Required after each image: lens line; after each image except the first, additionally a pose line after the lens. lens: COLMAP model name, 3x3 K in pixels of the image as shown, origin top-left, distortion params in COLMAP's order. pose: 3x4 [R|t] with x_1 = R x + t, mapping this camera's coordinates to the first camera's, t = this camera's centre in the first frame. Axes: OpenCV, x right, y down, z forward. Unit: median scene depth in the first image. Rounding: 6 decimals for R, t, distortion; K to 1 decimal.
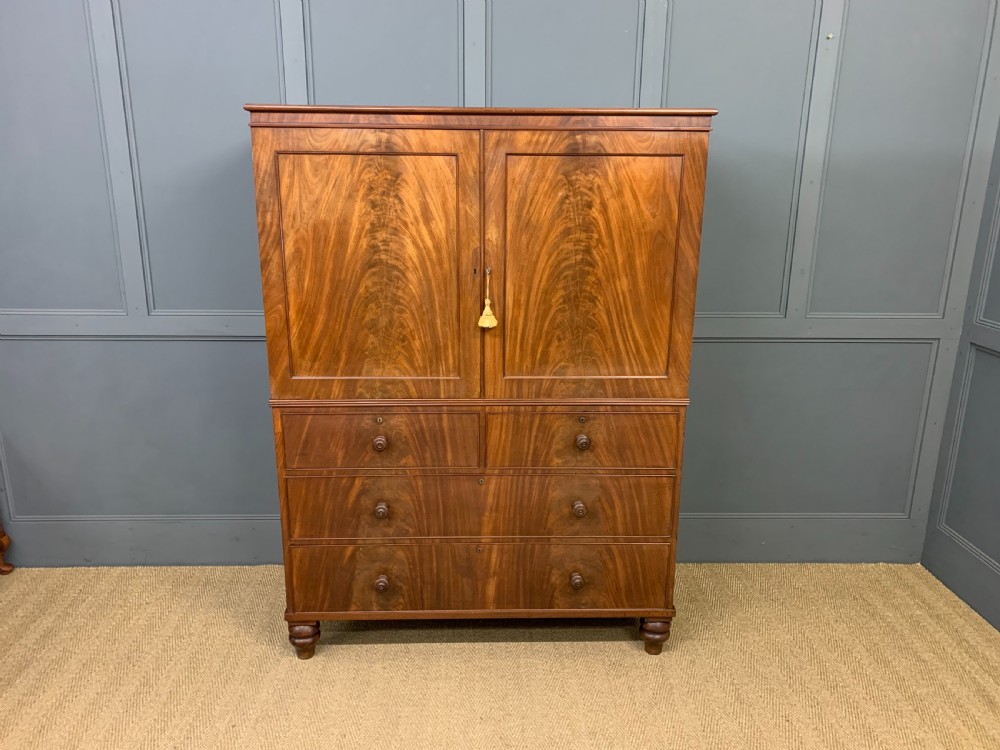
lens RADIAL K [[718.1, 0, 494.1], [0, 718.1, 374.1], [0, 0, 1]] dist [0.016149, -0.007846]
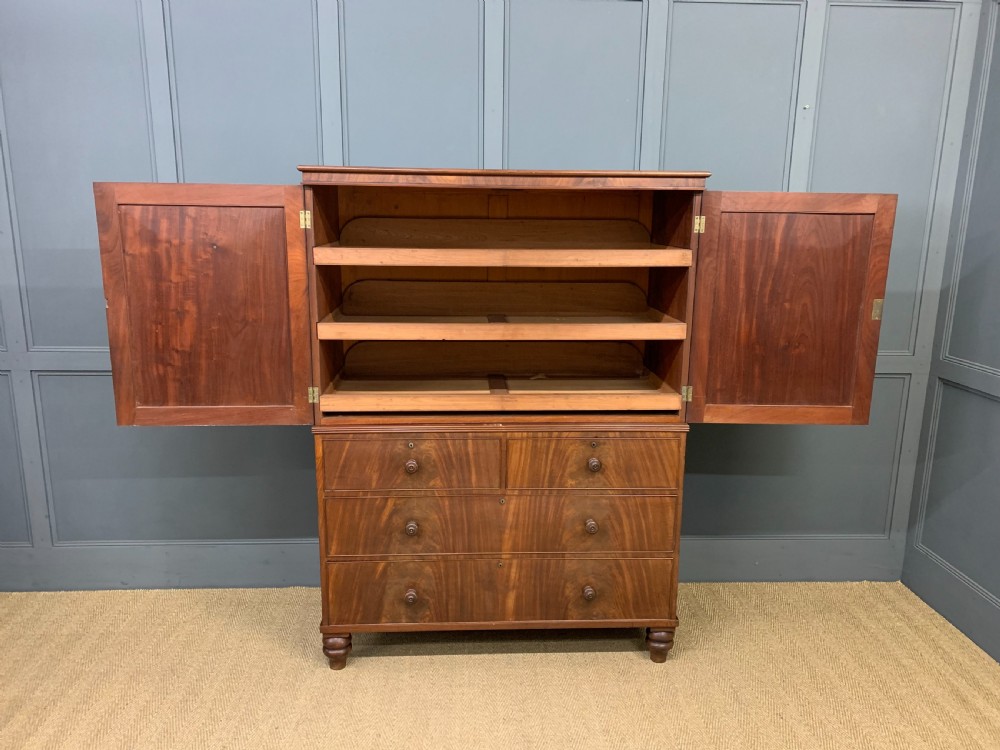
lens RADIAL K [[716.6, 0, 505.8], [0, 716.6, 380.7], [0, 0, 1]] dist [0.016259, -0.008620]
pose [[0.999643, -0.000861, 0.026689, -0.041342], [0.002164, 0.998803, -0.048857, 0.017907], [-0.026615, 0.048897, 0.998449, -0.106095]]
